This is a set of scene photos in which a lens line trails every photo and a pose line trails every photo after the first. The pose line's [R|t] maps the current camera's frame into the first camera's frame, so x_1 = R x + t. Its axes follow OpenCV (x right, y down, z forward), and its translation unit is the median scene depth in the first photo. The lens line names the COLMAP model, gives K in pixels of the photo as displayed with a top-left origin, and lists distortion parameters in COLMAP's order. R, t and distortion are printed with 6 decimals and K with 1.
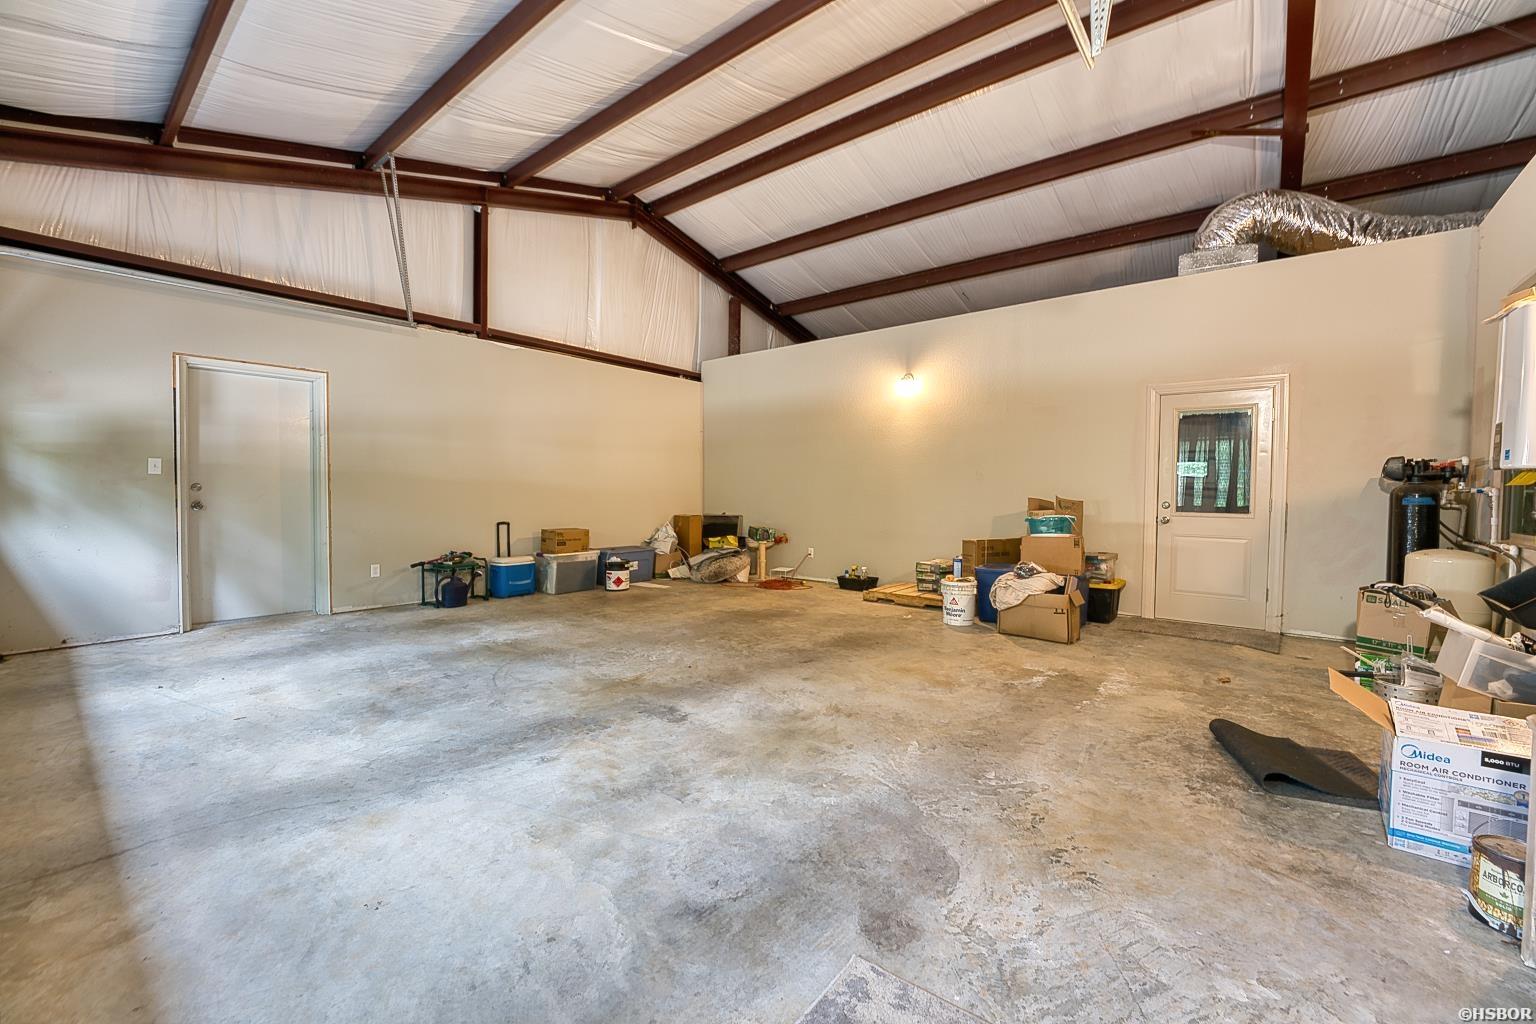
lens RADIAL K [[629.9, 0, 765.0], [0, 629.9, 511.8], [0, 0, 1]] dist [-0.025534, 0.002803]
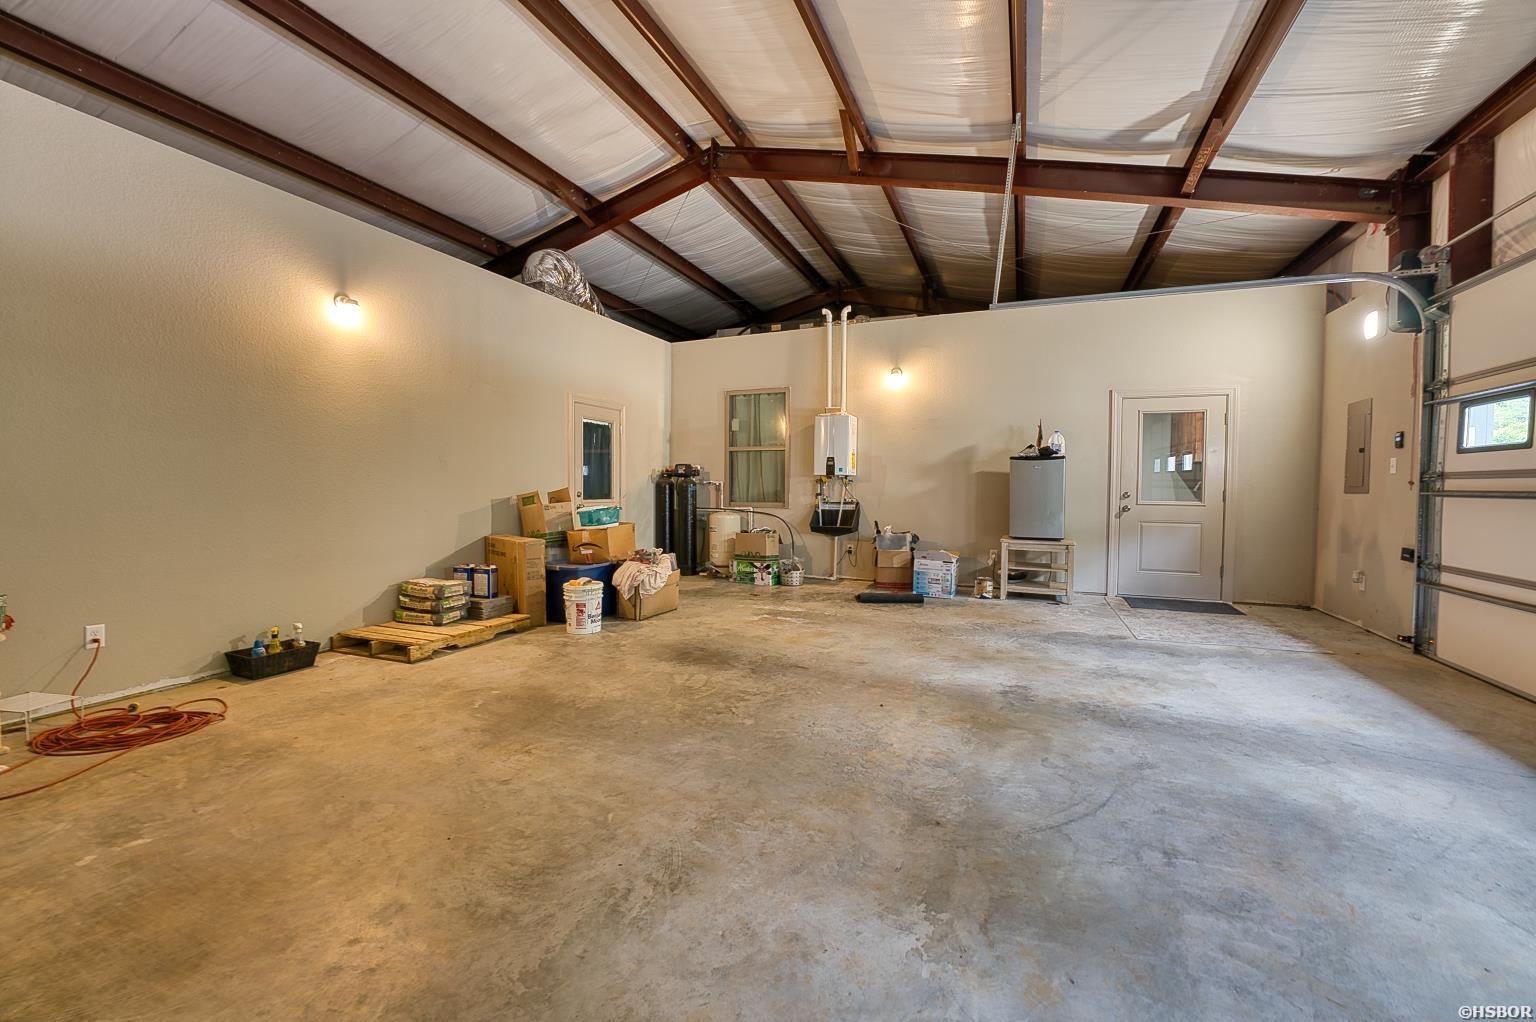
lens RADIAL K [[609.8, 0, 765.6], [0, 609.8, 506.6], [0, 0, 1]] dist [-0.001610, -0.000090]
pose [[-0.291316, -0.045868, 0.955526, -1.051936], [0.021504, 0.998283, 0.054476, -0.076675], [-0.956385, 0.036417, -0.289830, 1.739432]]
